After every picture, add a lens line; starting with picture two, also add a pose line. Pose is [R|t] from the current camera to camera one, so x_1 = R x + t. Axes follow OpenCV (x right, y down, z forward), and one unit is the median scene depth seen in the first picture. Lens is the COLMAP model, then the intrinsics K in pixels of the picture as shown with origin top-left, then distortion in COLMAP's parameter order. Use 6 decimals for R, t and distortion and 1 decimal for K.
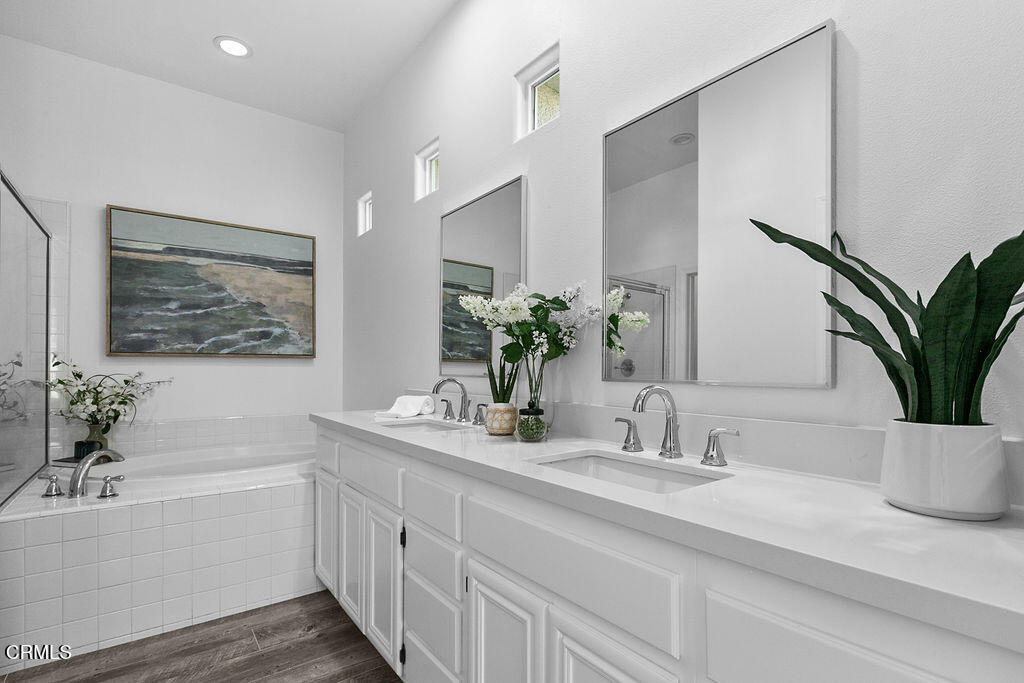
lens RADIAL K [[479.2, 0, 507.8], [0, 479.2, 369.6], [0, 0, 1]] dist [-0.002376, -0.000112]
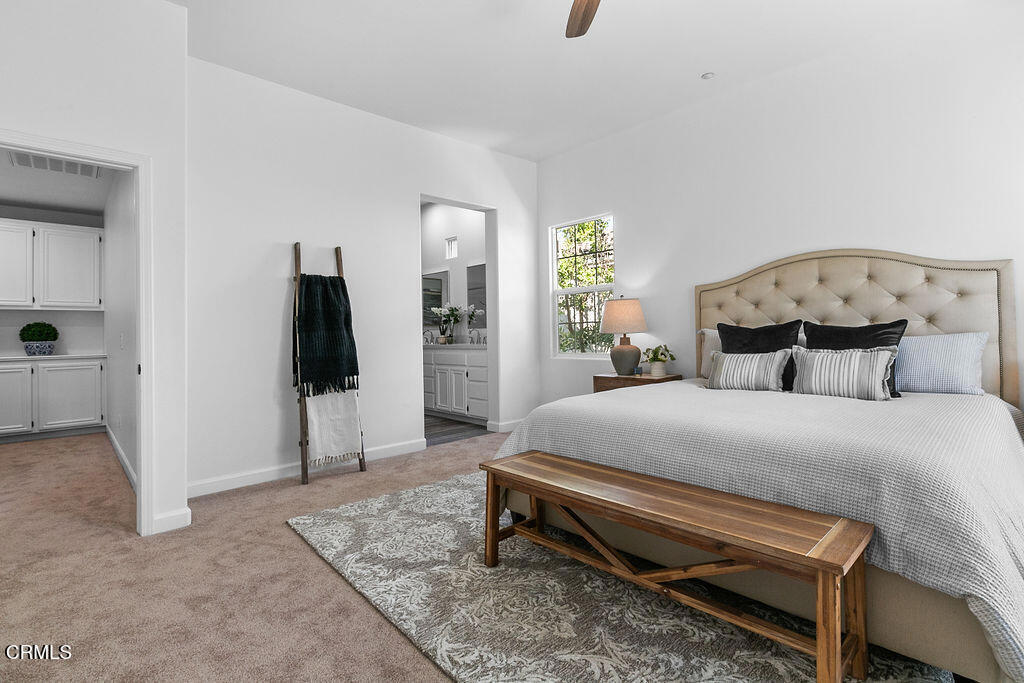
lens RADIAL K [[482.7, 0, 514.5], [0, 482.7, 337.2], [0, 0, 1]] dist [-0.002484, -0.000847]
pose [[0.994200, -0.022871, 0.105091, 0.149278], [0.022051, 0.999717, 0.008963, 0.062413], [-0.105267, -0.006594, 0.994422, -2.850816]]
